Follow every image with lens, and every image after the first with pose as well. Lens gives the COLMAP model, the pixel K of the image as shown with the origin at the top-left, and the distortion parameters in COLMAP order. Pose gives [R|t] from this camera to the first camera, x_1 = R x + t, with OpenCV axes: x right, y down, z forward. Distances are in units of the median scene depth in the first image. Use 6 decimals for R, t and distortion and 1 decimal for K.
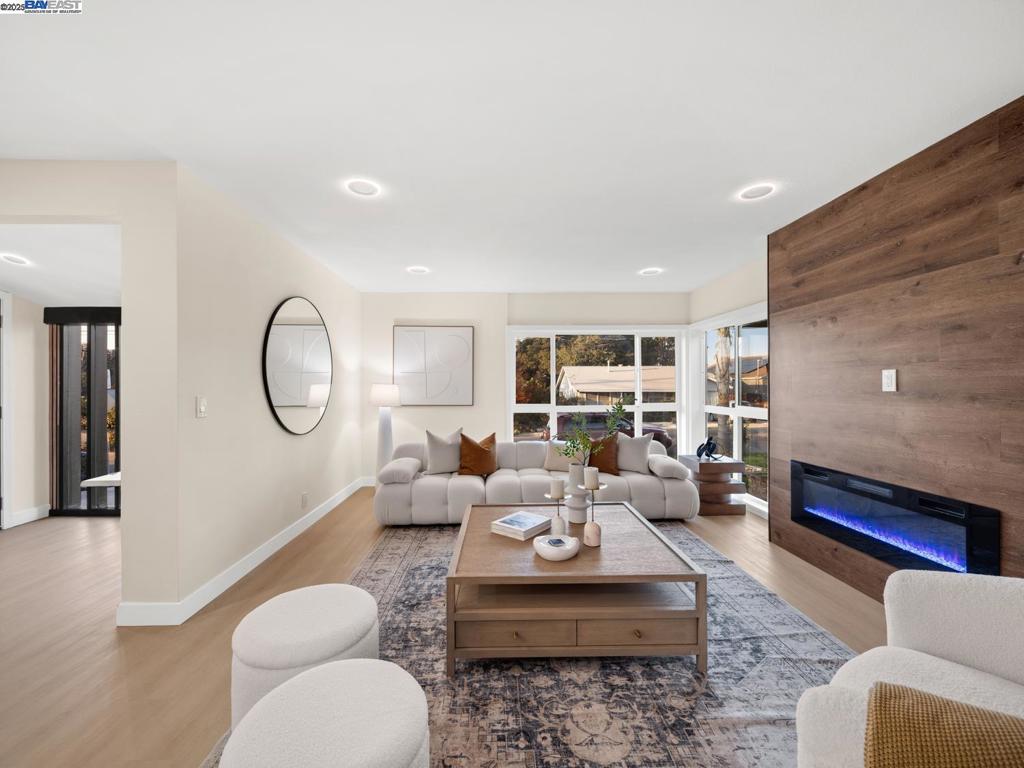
lens RADIAL K [[413.0, 0, 507.4], [0, 413.0, 384.7], [0, 0, 1]] dist [0.010376, -0.002797]
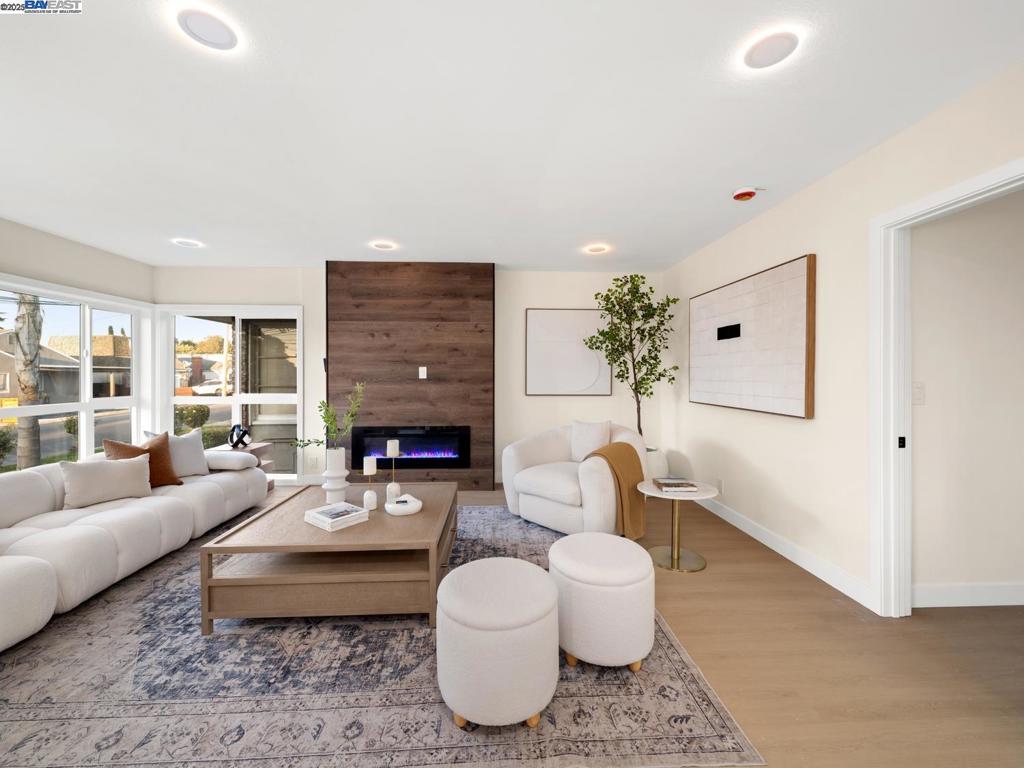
lens RADIAL K [[413.0, 0, 510.8], [0, 413.0, 376.8], [0, 0, 1]] dist [0.010376, -0.002797]
pose [[-0.018943, -0.001187, 0.999820, -0.803305], [-0.002837, 0.999995, 0.001133, 0.004712], [-0.999817, -0.002815, -0.018946, 0.509288]]
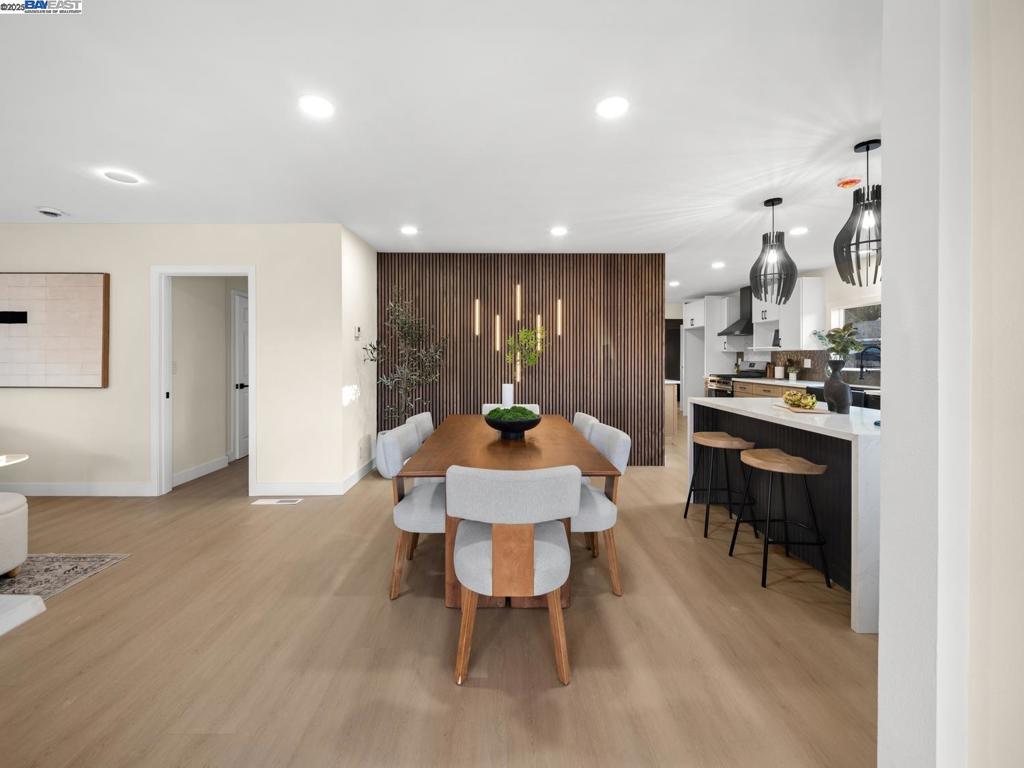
lens RADIAL K [[413.0, 0, 500.0], [0, 413.0, 359.2], [0, 0, 1]] dist [0.010376, -0.002797]
pose [[-0.999763, 0.003569, 0.021489, -1.177065], [0.003479, 0.999985, -0.004210, 0.015992], [-0.021504, -0.004134, -0.999760, 1.122608]]
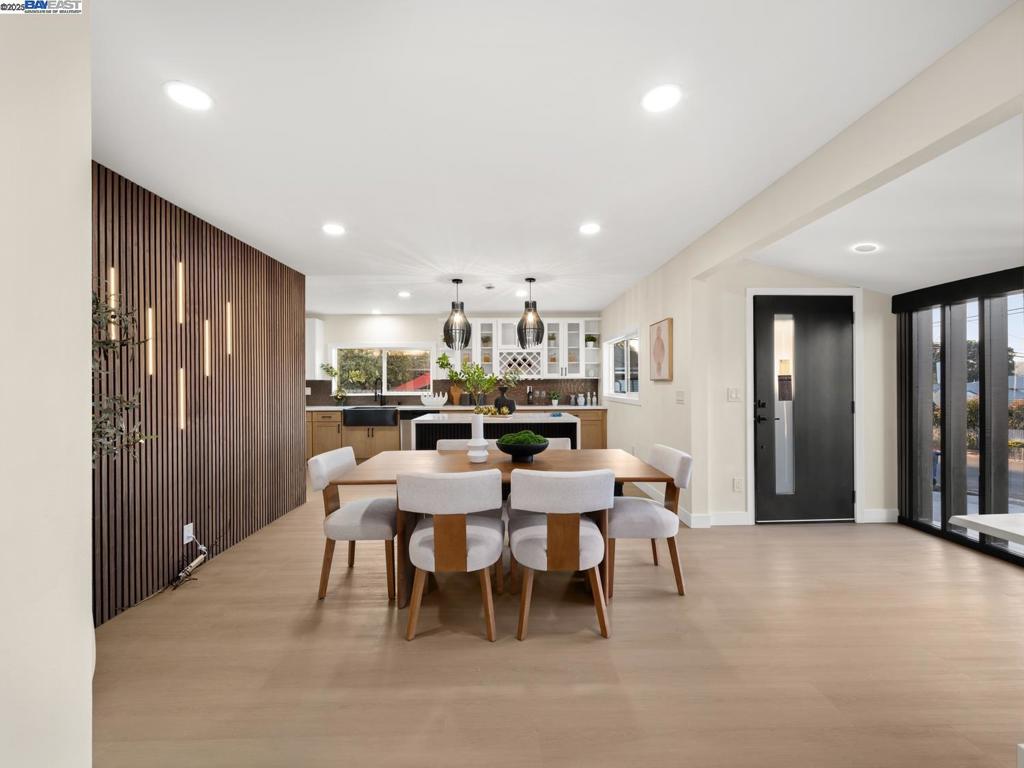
lens RADIAL K [[413.0, 0, 518.1], [0, 413.0, 385.9], [0, 0, 1]] dist [0.010376, -0.002797]
pose [[-0.008368, 0.007593, -0.999936, -0.212085], [0.008914, 0.999932, 0.007519, -0.004240], [0.999925, -0.008850, -0.008435, 0.203950]]
